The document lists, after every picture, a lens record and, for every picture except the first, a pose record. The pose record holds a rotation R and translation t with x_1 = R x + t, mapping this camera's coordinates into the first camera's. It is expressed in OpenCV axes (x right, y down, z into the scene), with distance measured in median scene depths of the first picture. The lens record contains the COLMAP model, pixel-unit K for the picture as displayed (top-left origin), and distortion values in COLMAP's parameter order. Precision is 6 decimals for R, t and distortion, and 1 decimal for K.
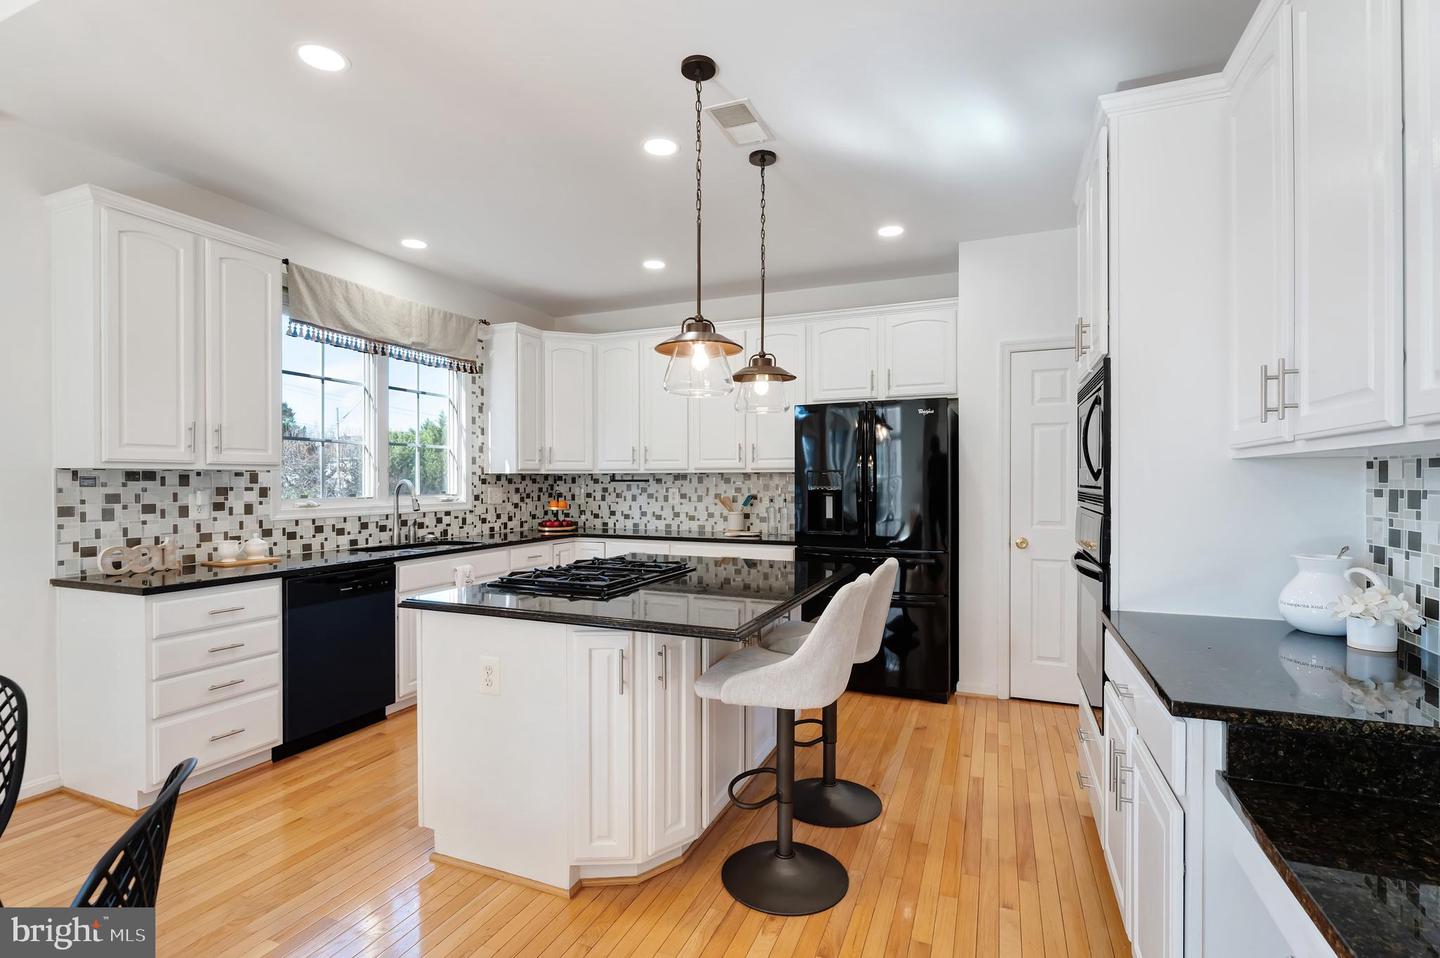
lens RADIAL K [[662.9, 0, 715.2], [0, 662.9, 485.1], [0, 0, 1]] dist [0.005329, 0.000615]
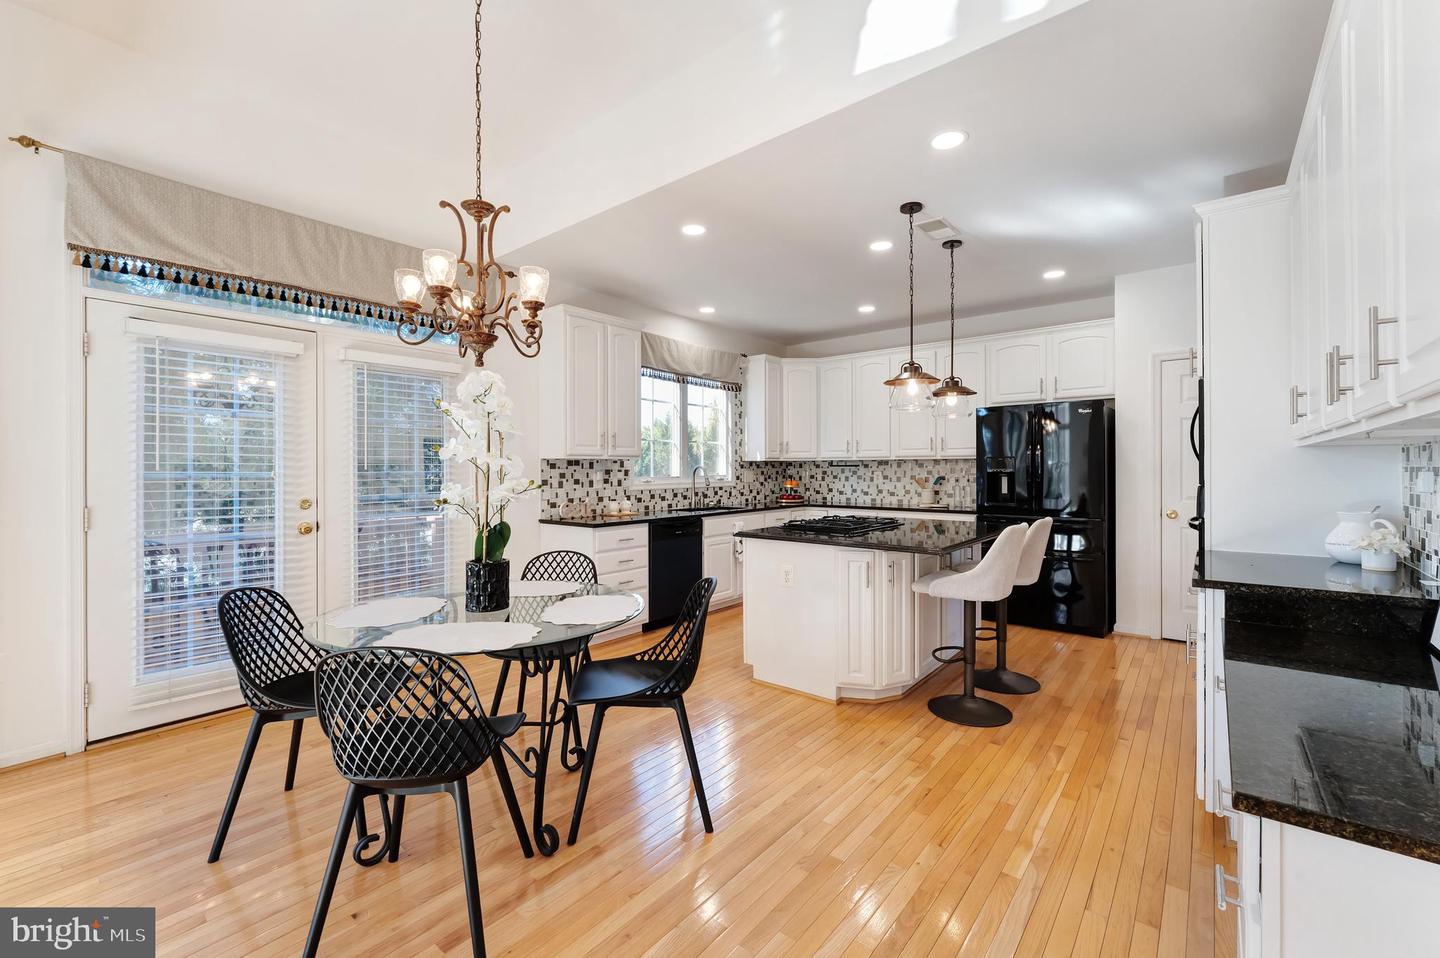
lens RADIAL K [[591.5, 0, 732.5], [0, 591.5, 469.7], [0, 0, 1]] dist [-0.004555, -0.000450]
pose [[0.963034, -0.001640, -0.269375, -0.041537], [0.000680, 0.999993, -0.003658, 0.009701], [0.269379, 0.003339, 0.963028, -0.361022]]
